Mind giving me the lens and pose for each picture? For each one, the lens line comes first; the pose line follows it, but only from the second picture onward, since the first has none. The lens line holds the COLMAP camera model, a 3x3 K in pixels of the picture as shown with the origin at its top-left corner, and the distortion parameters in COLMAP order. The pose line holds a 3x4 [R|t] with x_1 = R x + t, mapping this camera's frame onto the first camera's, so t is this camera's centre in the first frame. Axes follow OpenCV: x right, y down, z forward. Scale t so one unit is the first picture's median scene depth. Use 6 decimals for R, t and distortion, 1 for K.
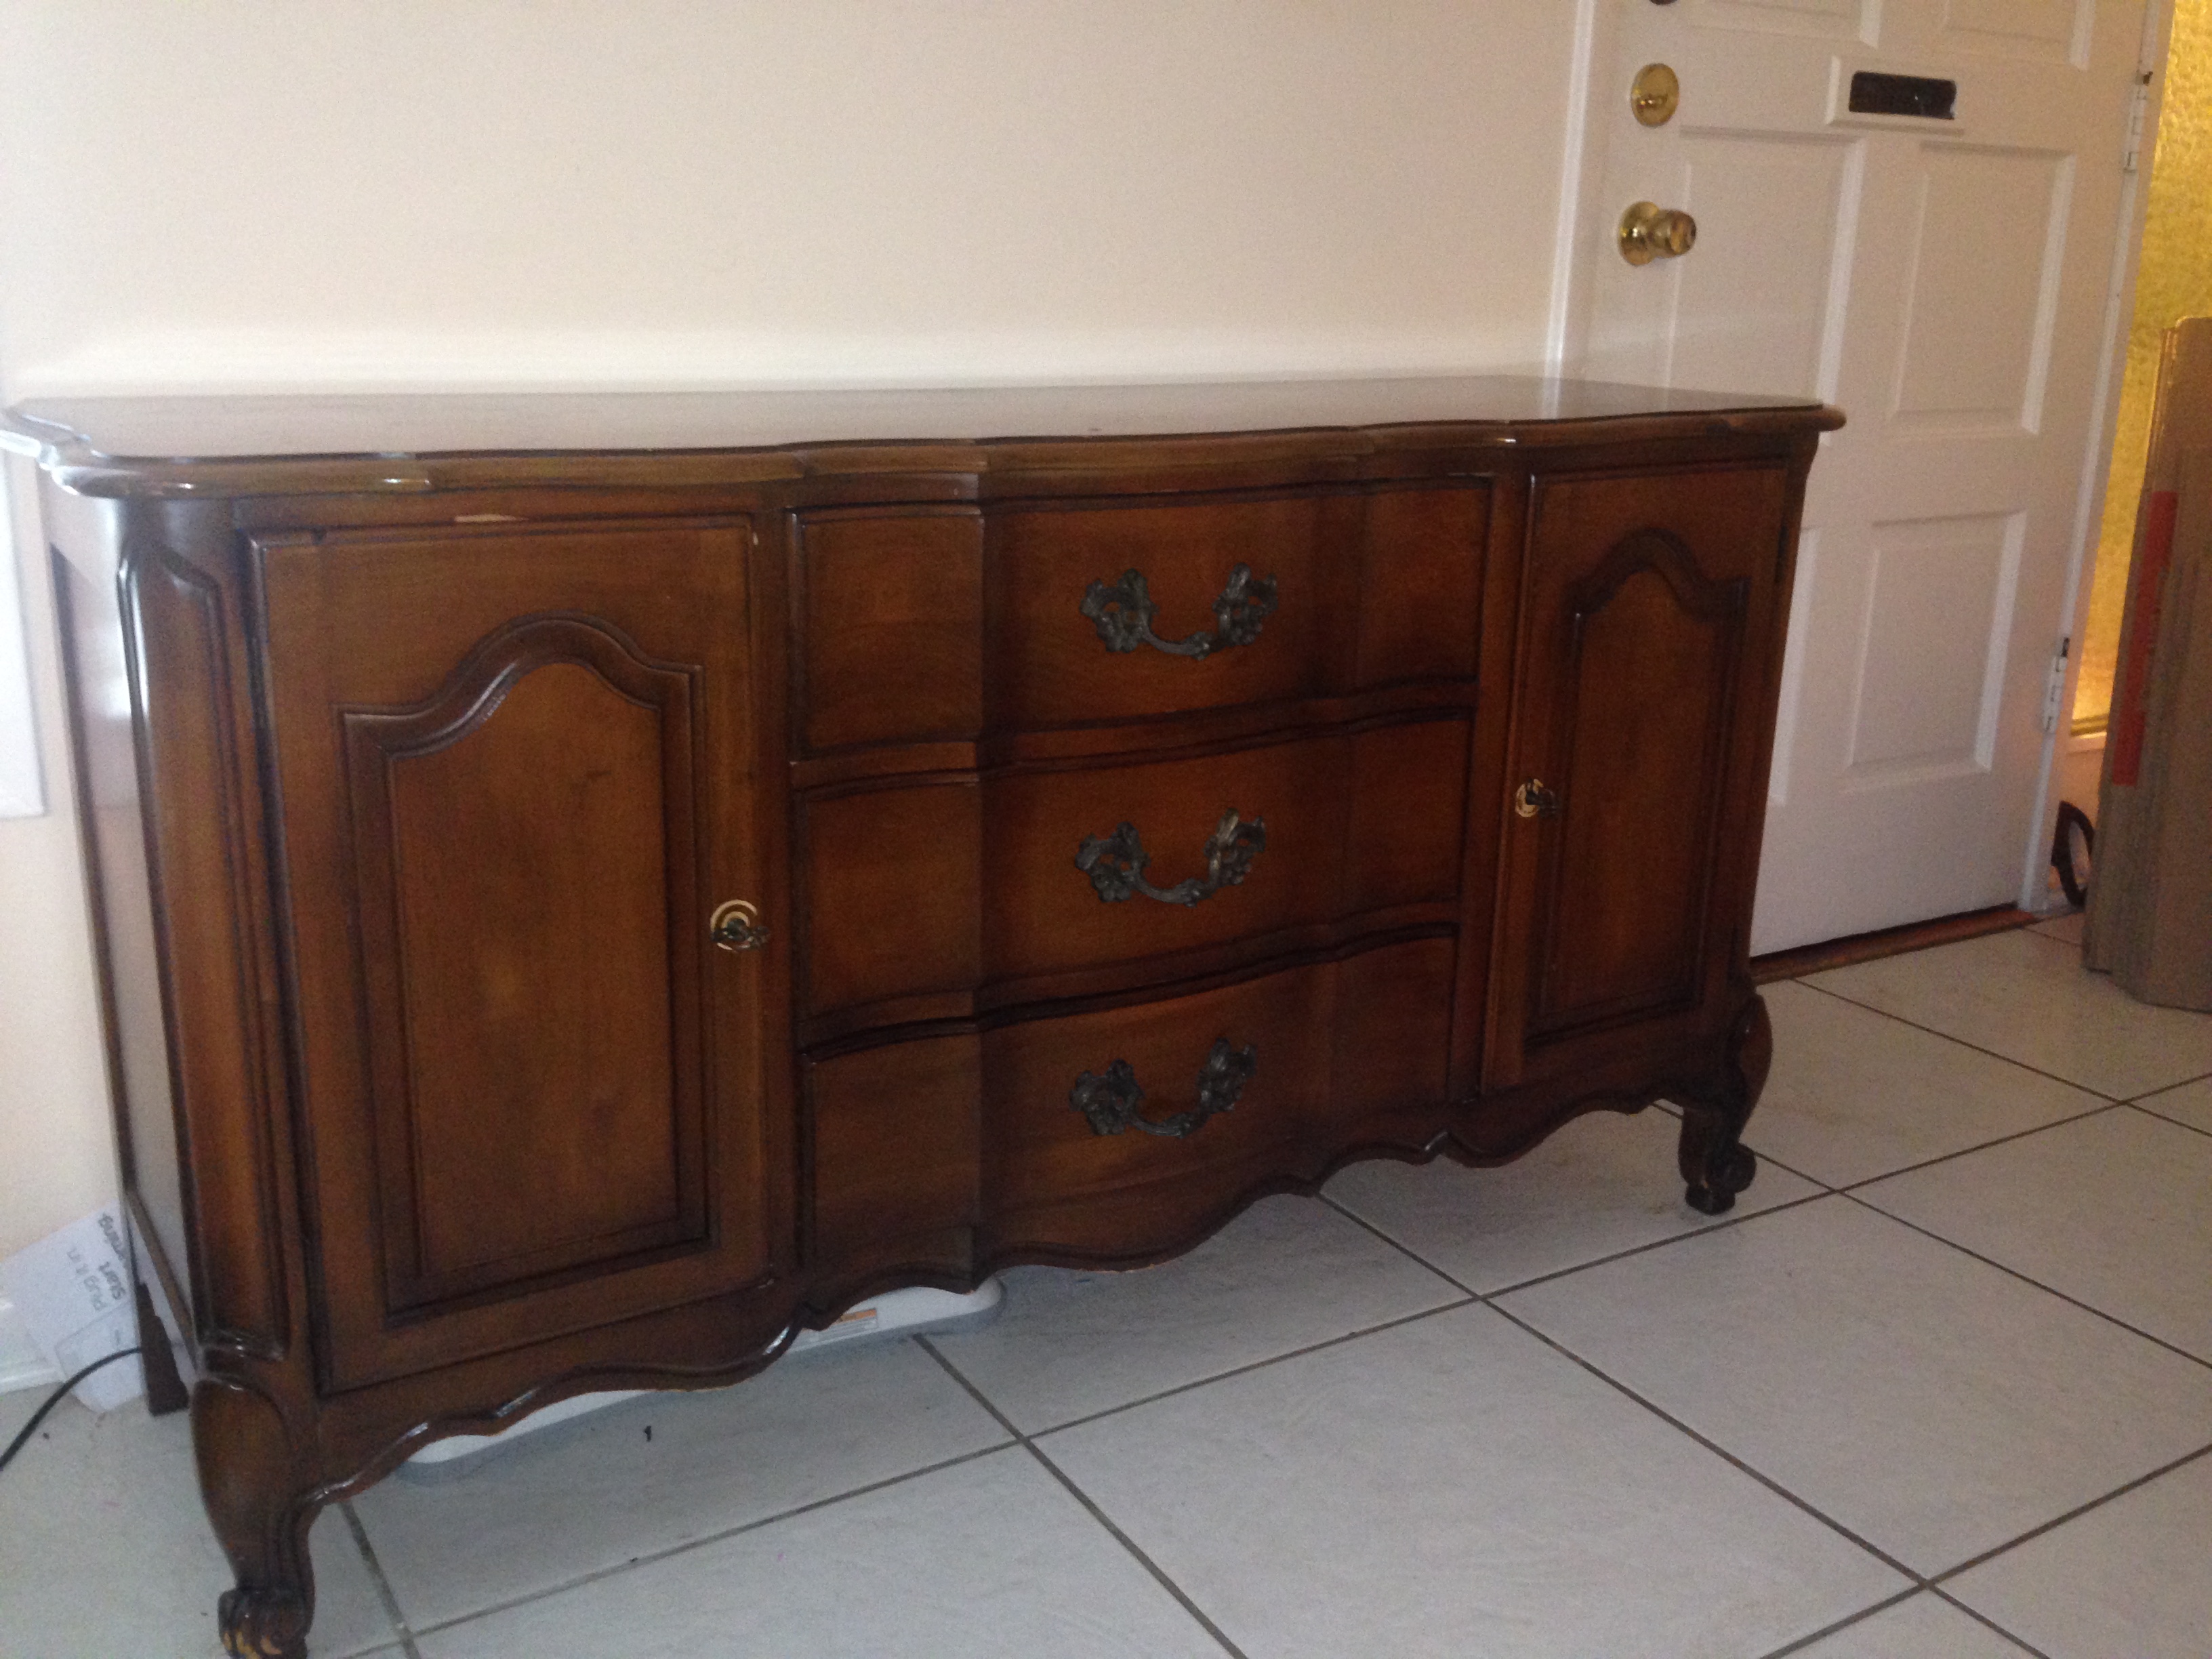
lens RADIAL K [[2102.7, 0, 1100.8], [0, 2102.7, 827.5], [0, 0, 1]] dist [0.065700, -0.031884]
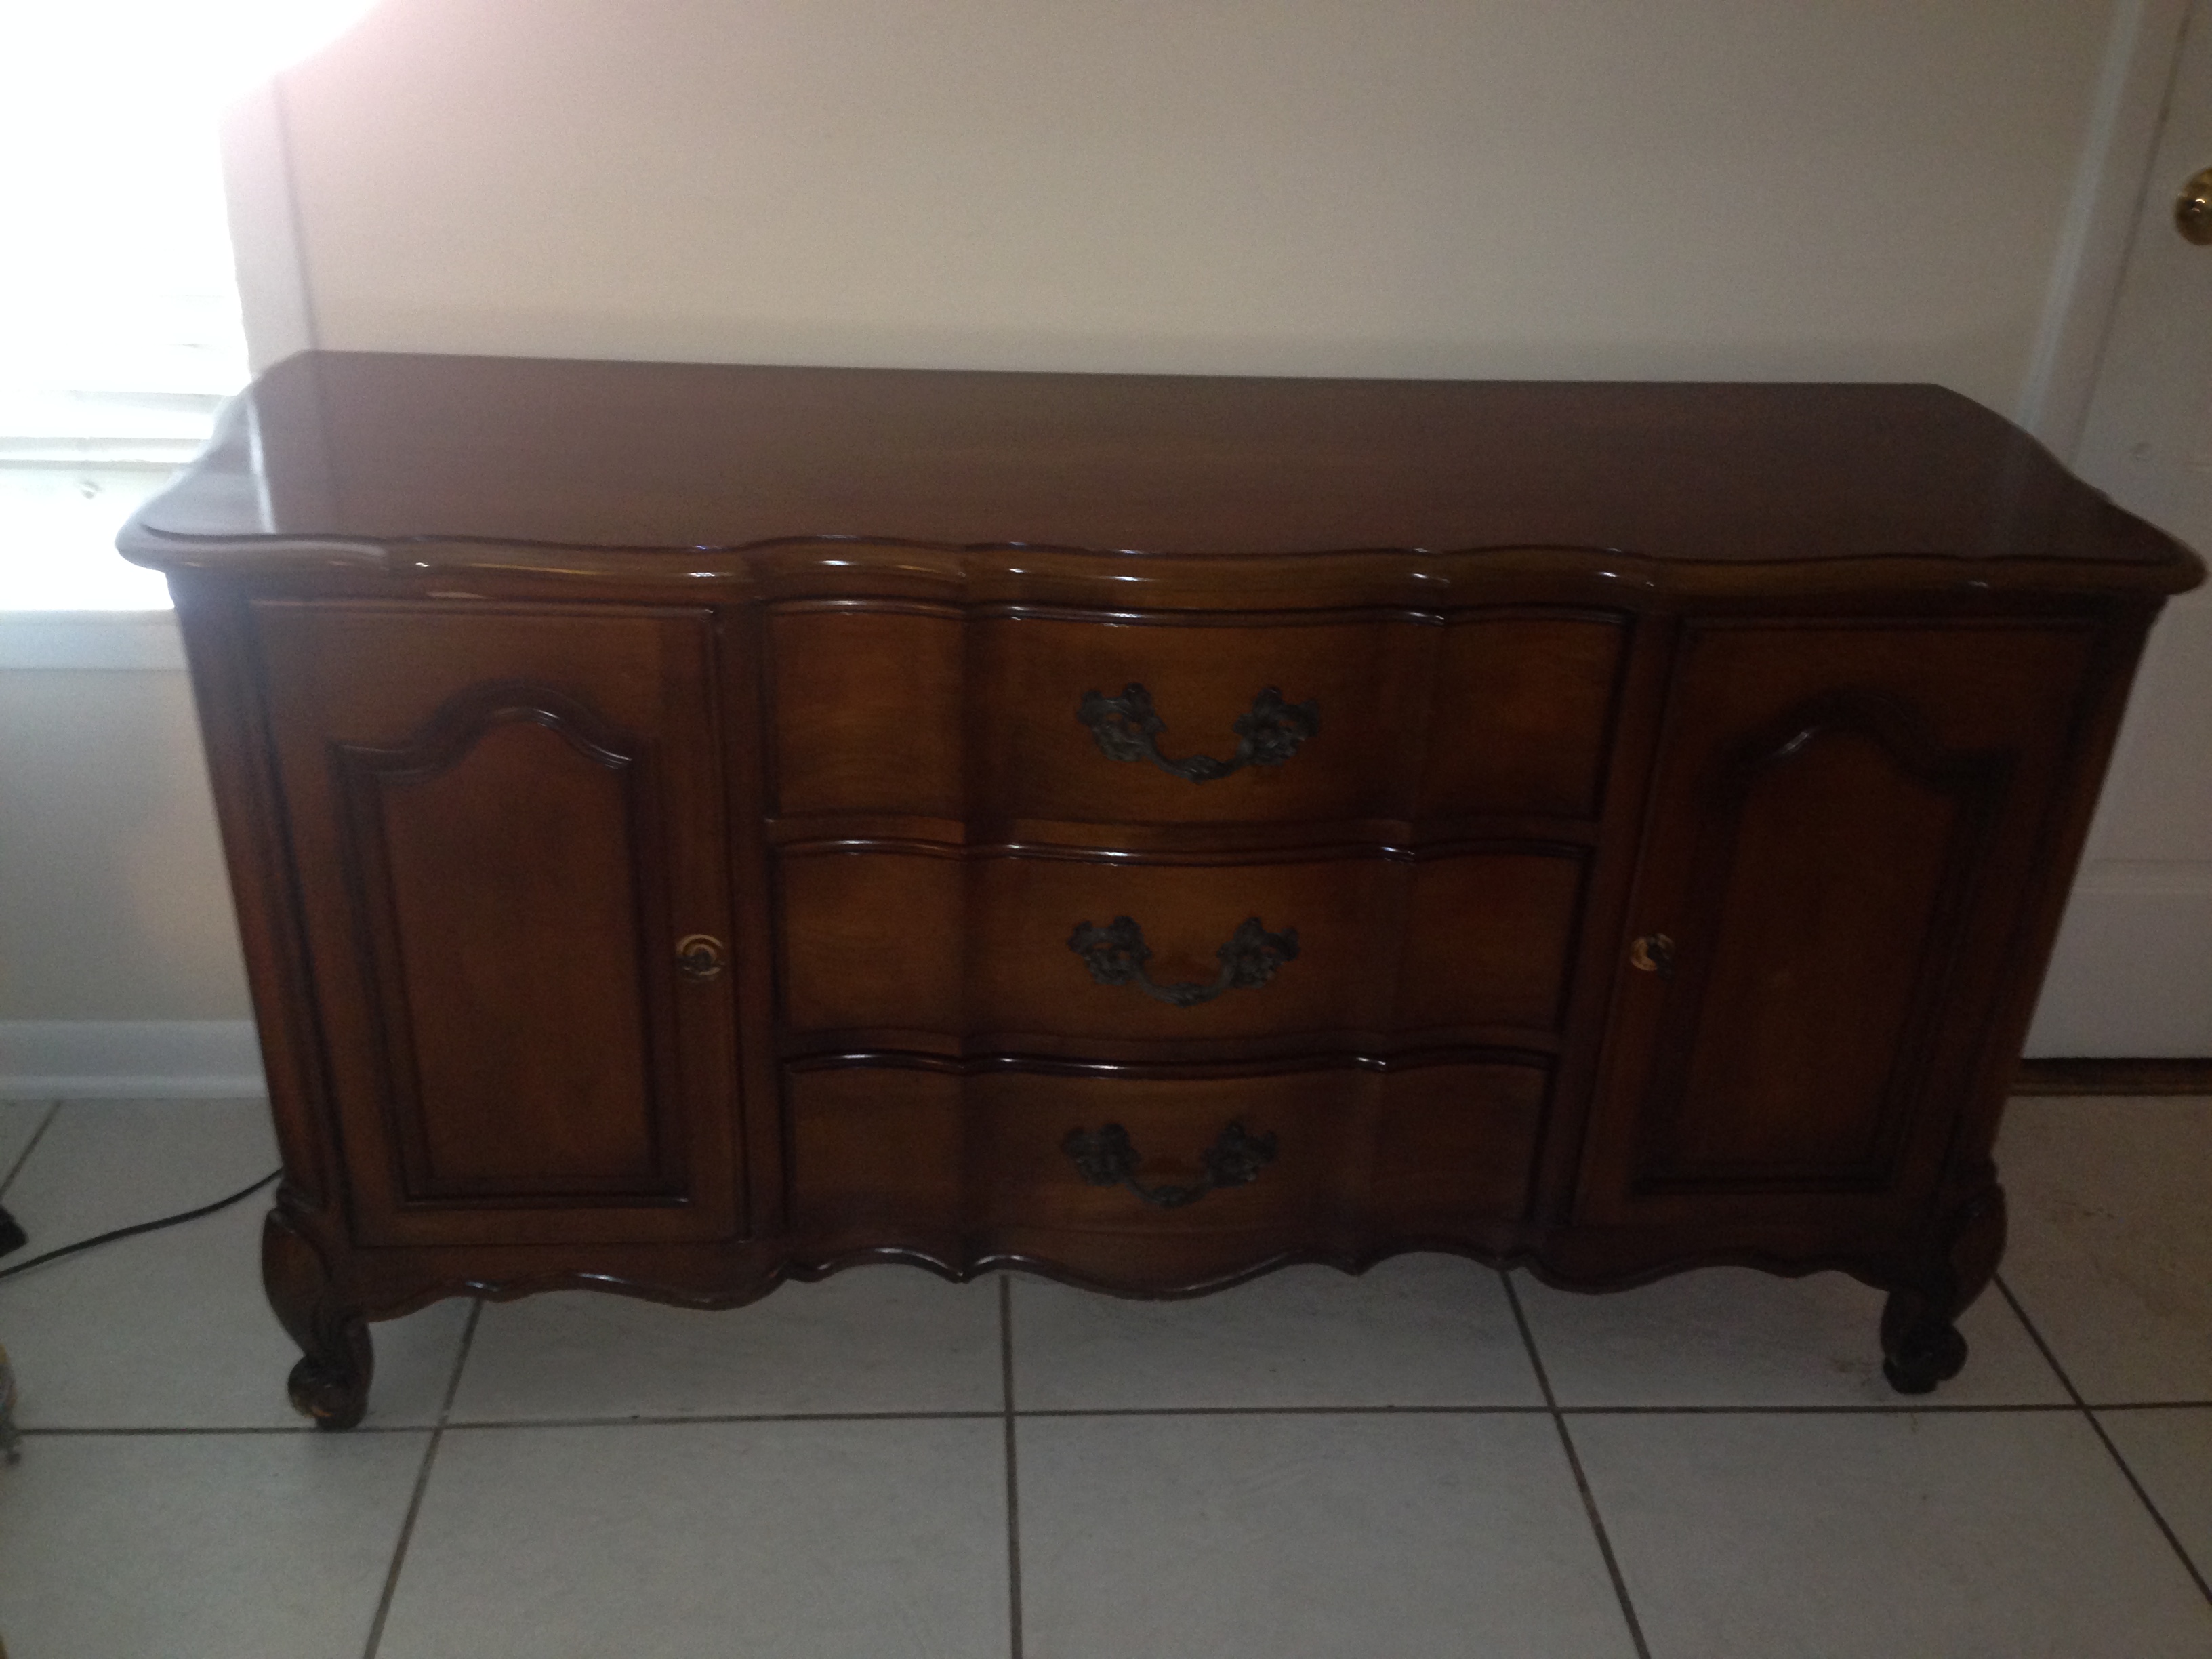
lens RADIAL K [[2102.7, 0, 1100.8], [0, 2102.7, 827.5], [0, 0, 1]] dist [0.065700, -0.031884]
pose [[0.878692, 0.233656, -0.416300, 0.416912], [-0.141320, 0.960262, 0.240677, -0.287557], [0.455993, -0.152649, 0.876795, 0.130741]]
